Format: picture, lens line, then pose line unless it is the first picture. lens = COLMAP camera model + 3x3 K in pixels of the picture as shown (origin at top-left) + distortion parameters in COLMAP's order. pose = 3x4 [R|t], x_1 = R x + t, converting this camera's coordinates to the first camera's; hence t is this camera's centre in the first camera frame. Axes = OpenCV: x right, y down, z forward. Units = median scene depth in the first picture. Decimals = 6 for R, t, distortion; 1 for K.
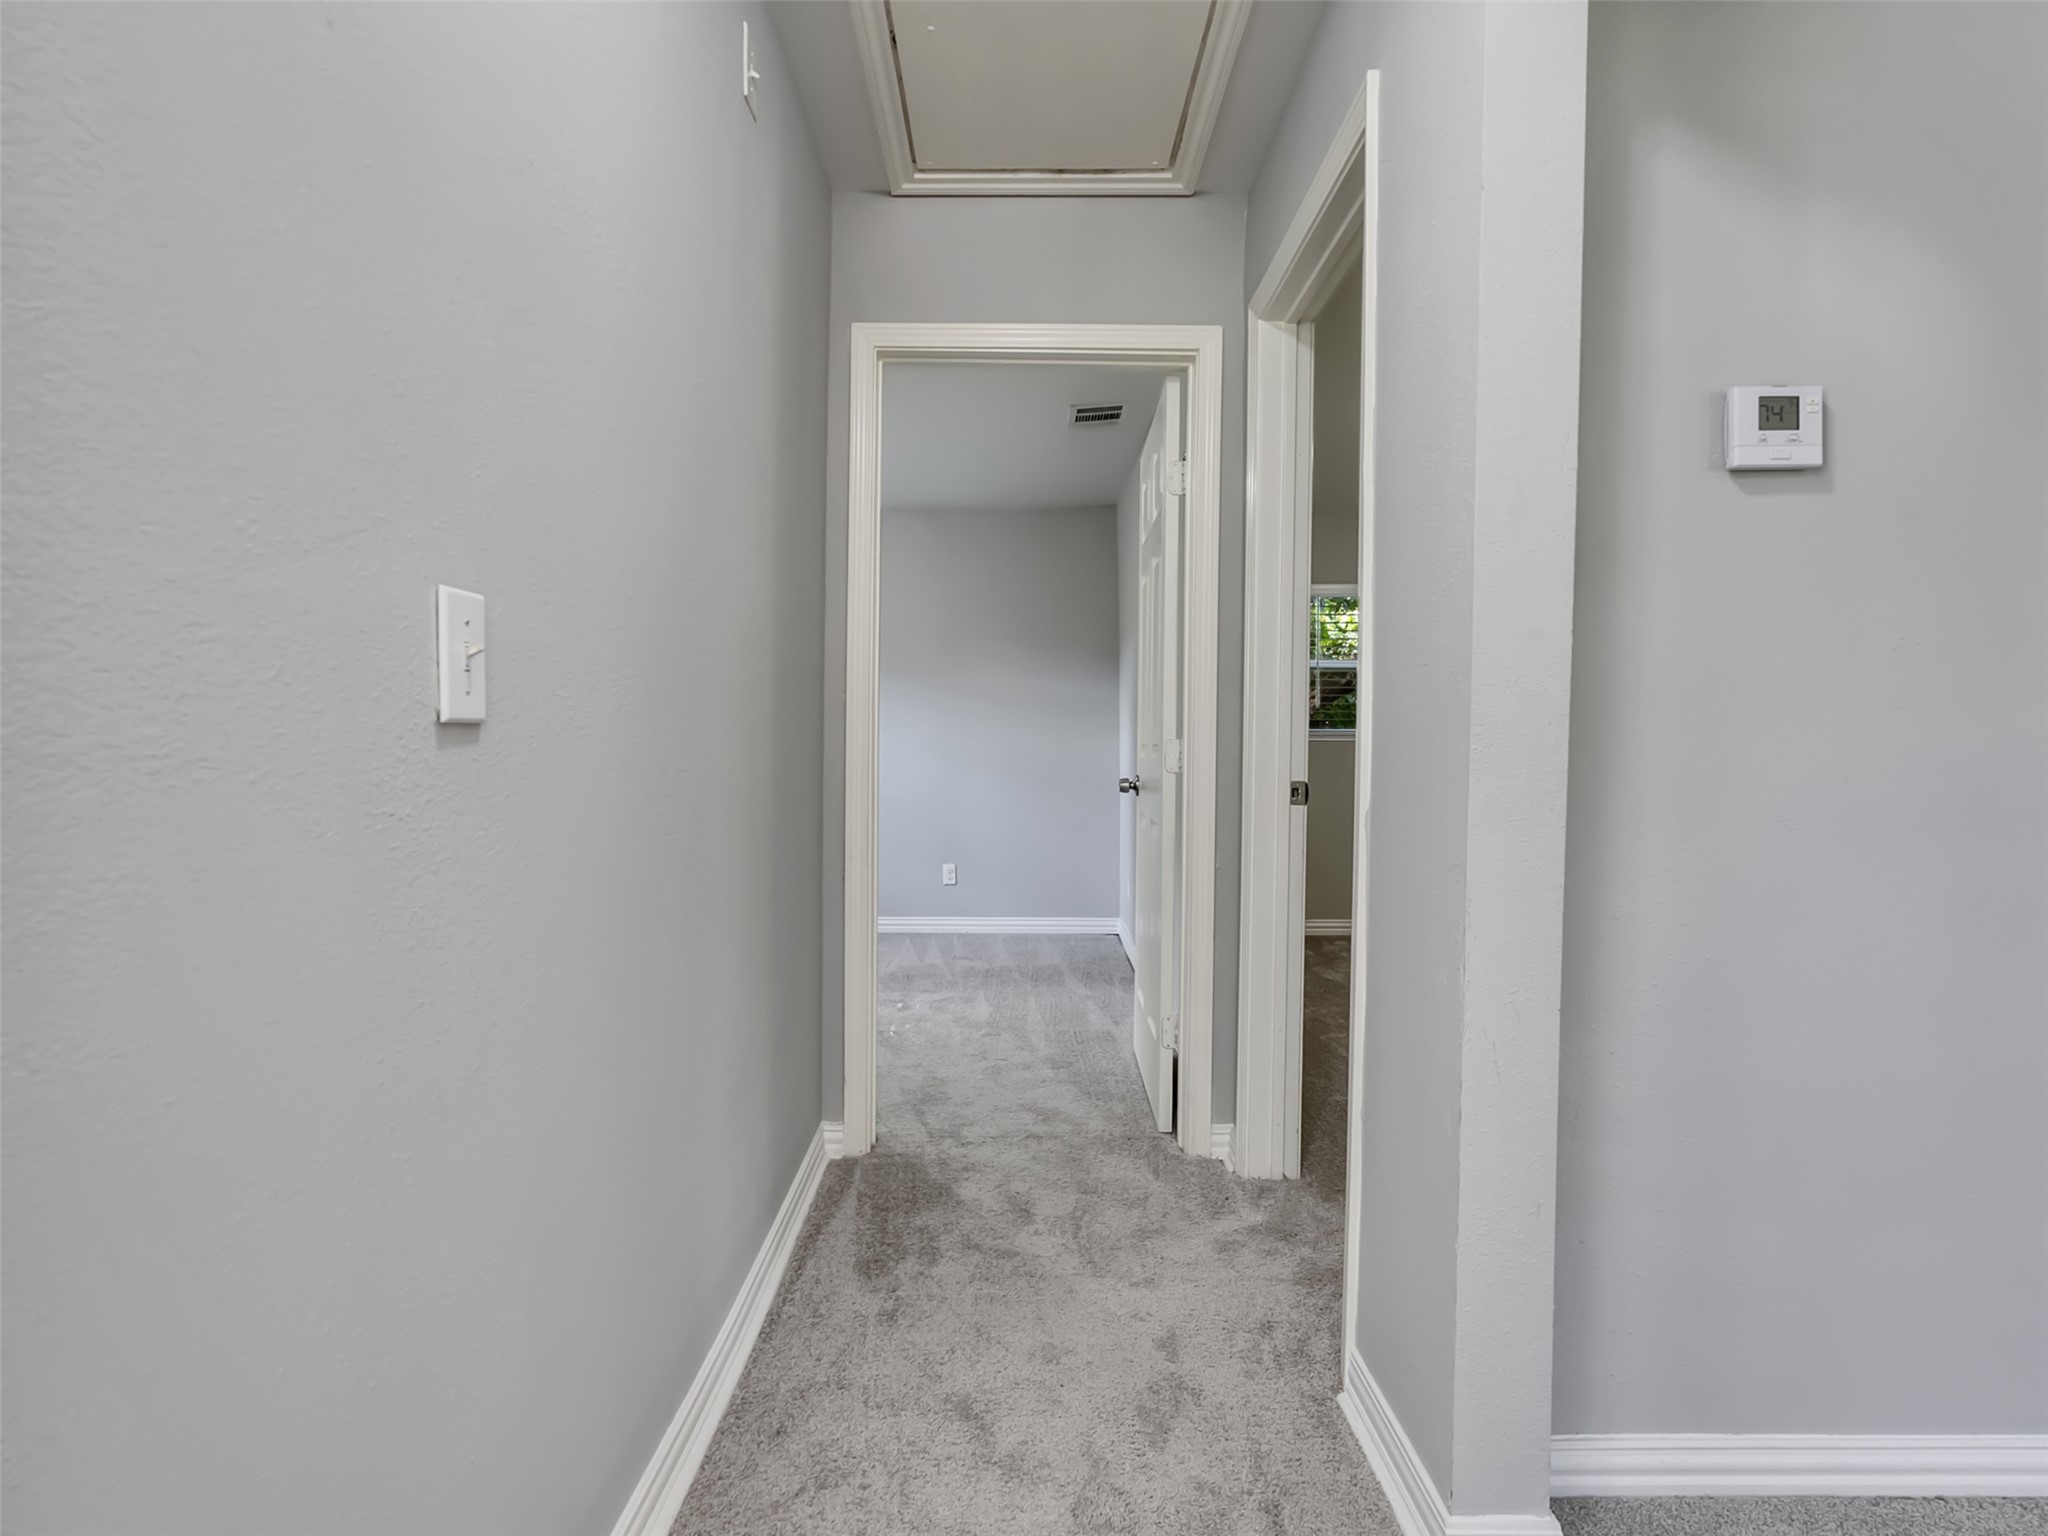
lens RADIAL K [[1040.8, 0, 1023.5], [0, 1040.8, 766.5], [0, 0, 1]] dist [-0.000156, -0.000034]
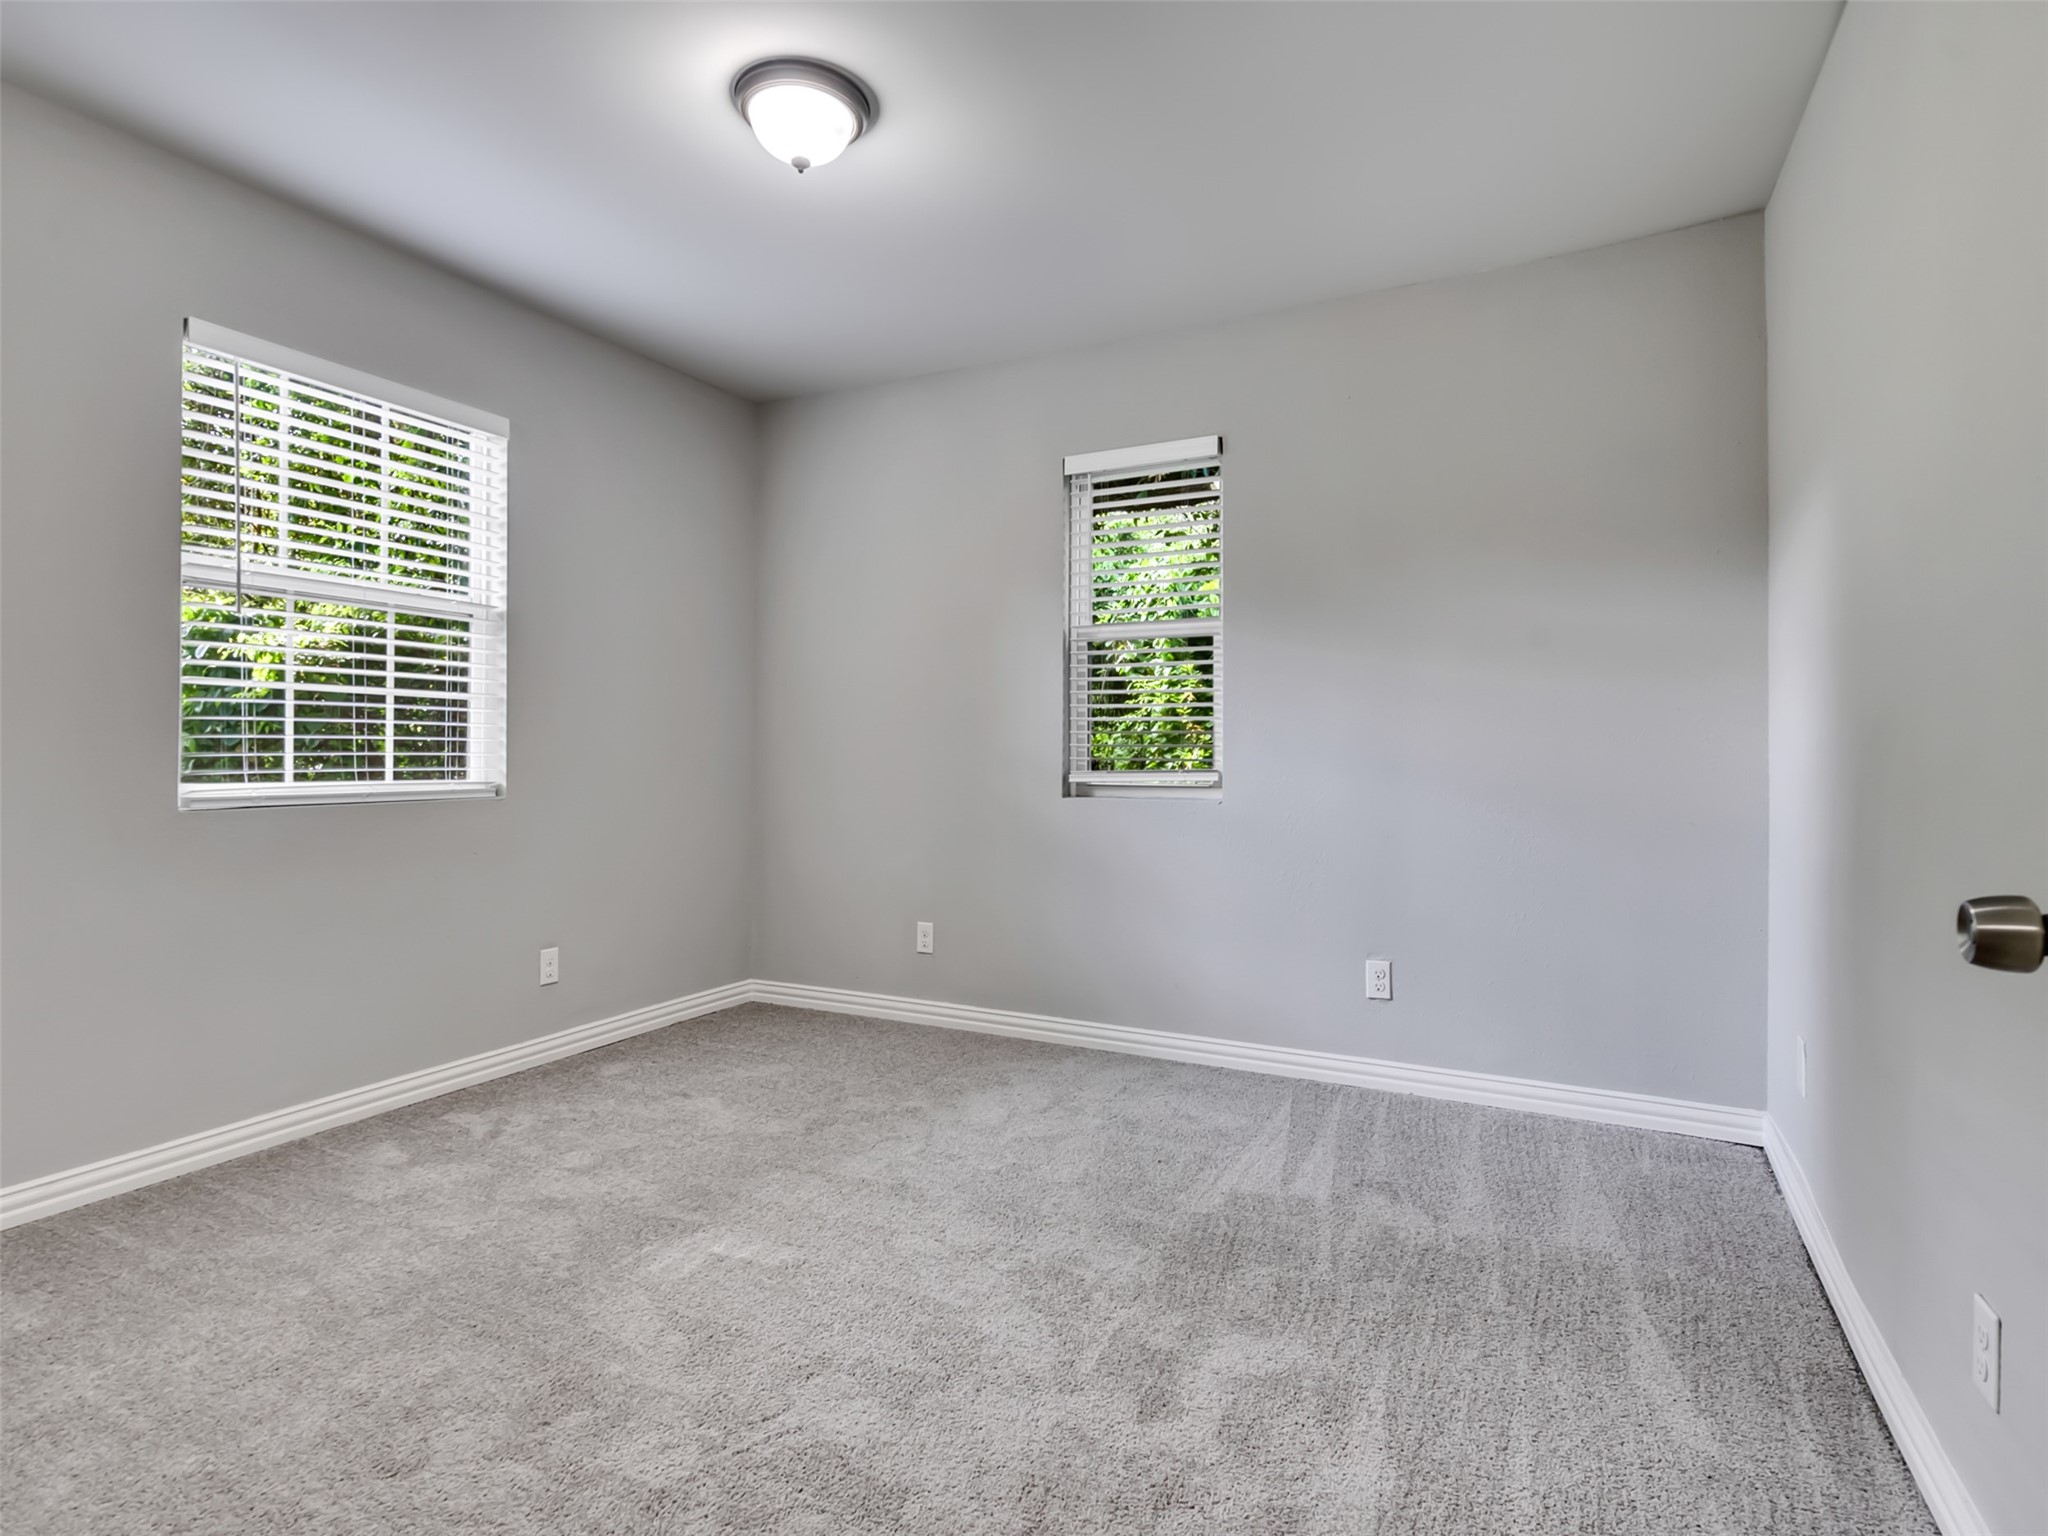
lens RADIAL K [[1040.8, 0, 1023.8], [0, 1040.8, 768.1], [0, 0, 1]] dist [-0.000156, -0.000034]
pose [[0.885088, 0.005107, -0.465395, 0.019611], [-0.002570, 0.999978, 0.006085, -0.008934], [0.465416, -0.004190, 0.885082, 0.557201]]
